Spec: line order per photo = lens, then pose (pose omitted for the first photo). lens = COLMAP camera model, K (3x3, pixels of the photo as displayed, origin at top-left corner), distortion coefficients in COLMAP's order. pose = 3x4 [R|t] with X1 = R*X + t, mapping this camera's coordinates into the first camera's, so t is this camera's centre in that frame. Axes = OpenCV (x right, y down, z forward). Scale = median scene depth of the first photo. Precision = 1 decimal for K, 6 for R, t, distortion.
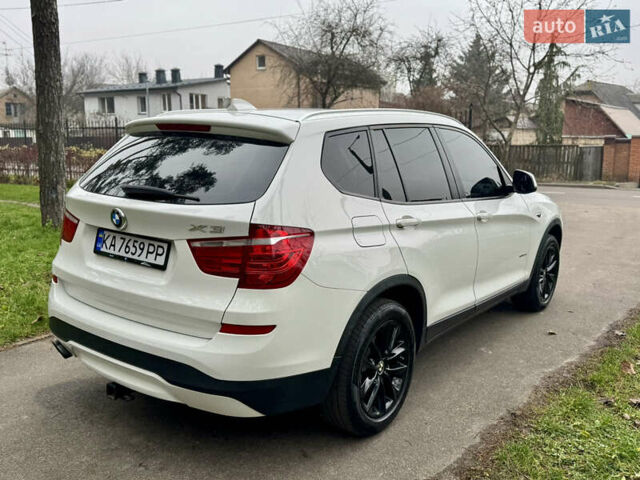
lens RADIAL K [[586.5, 0, 320.0], [0, 586.5, 240.0], [0, 0, 1]] dist [0.112700, -0.173961]
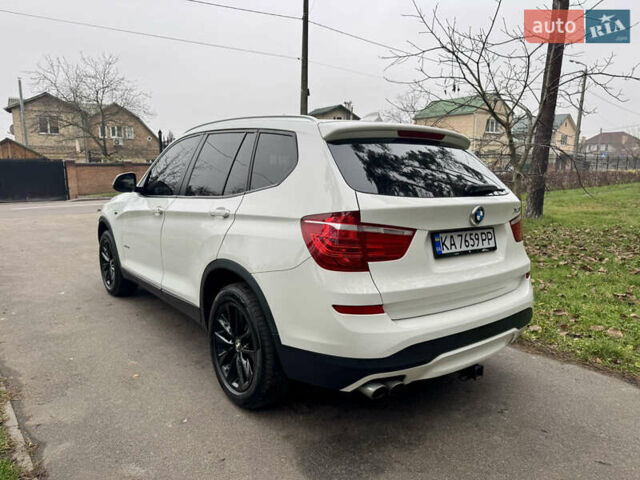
lens RADIAL K [[450.8, 0, 319.3], [0, 450.8, 237.1], [0, 0, 1]] dist [0.075053, -0.083874]
pose [[0.280417, -0.155454, 0.947206, -1.113171], [0.162618, 0.980228, 0.112732, -0.126136], [-0.946003, 0.122420, 0.300152, 0.926464]]
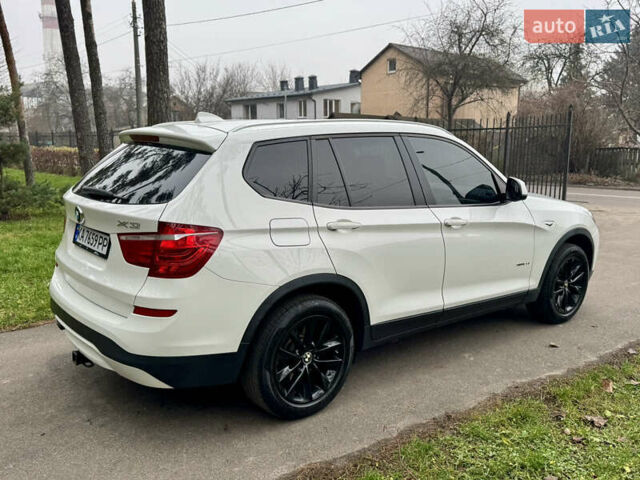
lens RADIAL K [[586.5, 0, 320.0], [0, 586.5, 240.0], [0, 0, 1]] dist [0.112700, -0.173961]
pose [[0.970317, 0.035327, -0.239242, 0.382965], [-0.036399, 0.999337, -0.000059, -0.002254], [0.239081, 0.008765, 0.970960, -0.050123]]
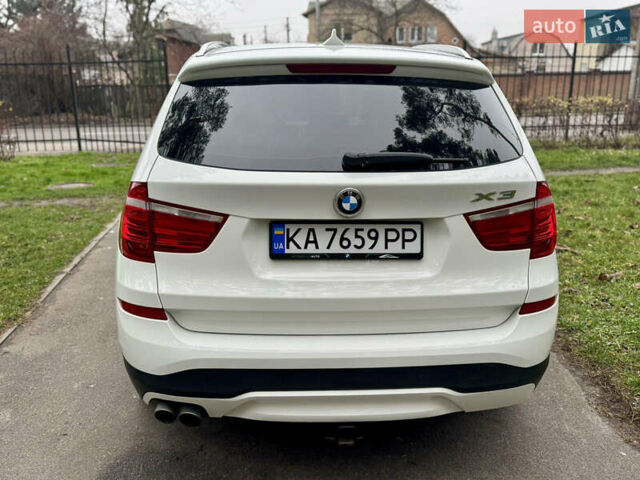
lens RADIAL K [[586.5, 0, 320.0], [0, 586.5, 240.0], [0, 0, 1]] dist [0.112700, -0.173961]
pose [[0.770826, -0.185484, 0.609445, -0.726148], [0.125067, 0.982118, 0.140721, -0.085640], [-0.624648, -0.032250, 0.780240, 0.421269]]
